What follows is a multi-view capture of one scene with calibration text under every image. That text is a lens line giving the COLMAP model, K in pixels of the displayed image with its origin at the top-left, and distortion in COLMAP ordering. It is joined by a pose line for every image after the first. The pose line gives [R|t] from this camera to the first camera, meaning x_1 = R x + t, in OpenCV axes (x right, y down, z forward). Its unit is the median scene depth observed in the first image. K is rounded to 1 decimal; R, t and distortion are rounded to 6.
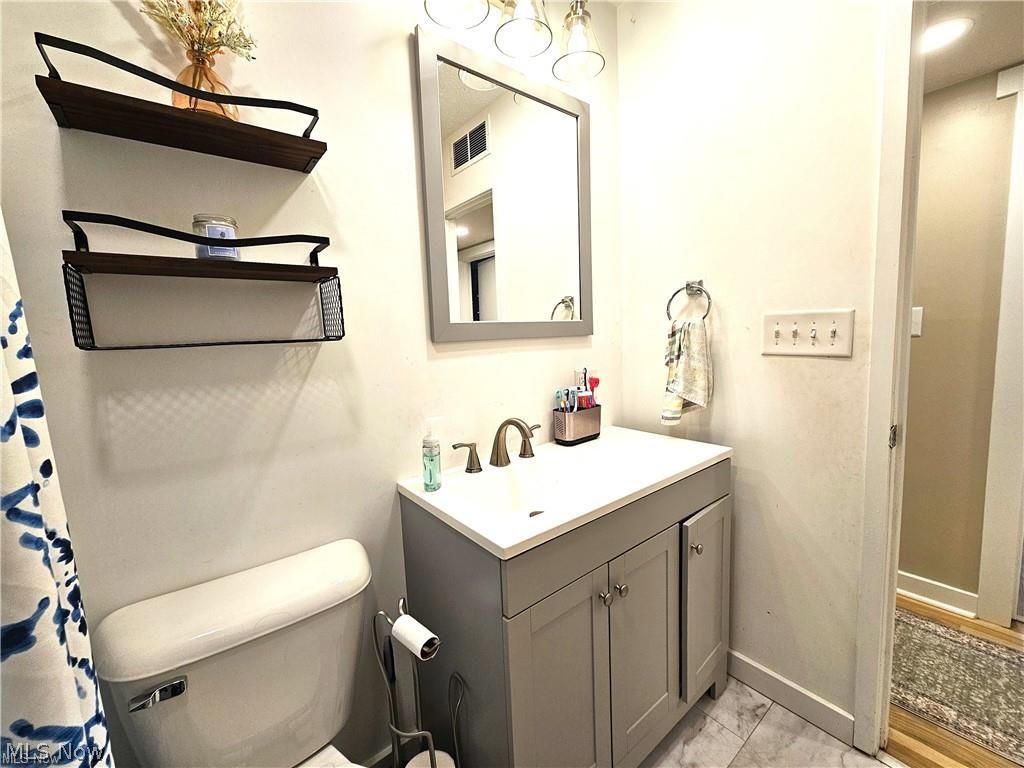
lens RADIAL K [[420.2, 0, 505.6], [0, 420.2, 379.3], [0, 0, 1]] dist [0.000578, -0.000103]
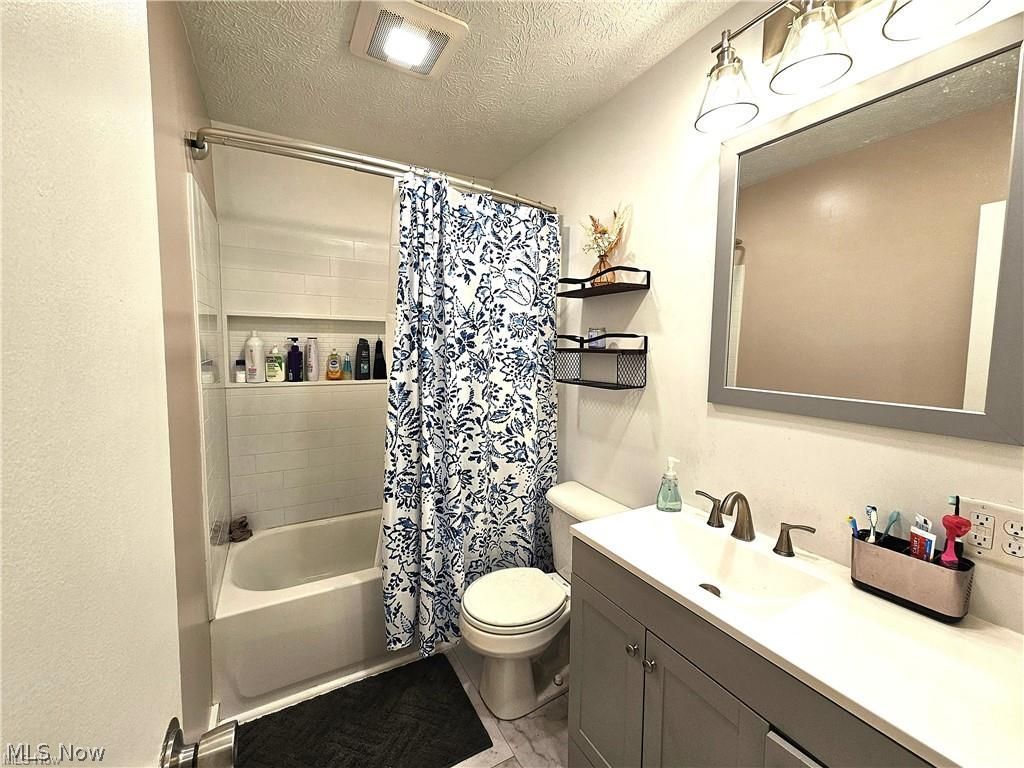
lens RADIAL K [[420.2, 0, 505.6], [0, 420.2, 379.3], [0, 0, 1]] dist [0.000578, -0.000103]
pose [[-0.166010, 0.118135, -0.979022, 1.284185], [-0.110180, 0.984360, 0.137462, -0.299460], [0.979949, 0.130689, -0.150398, 0.729453]]
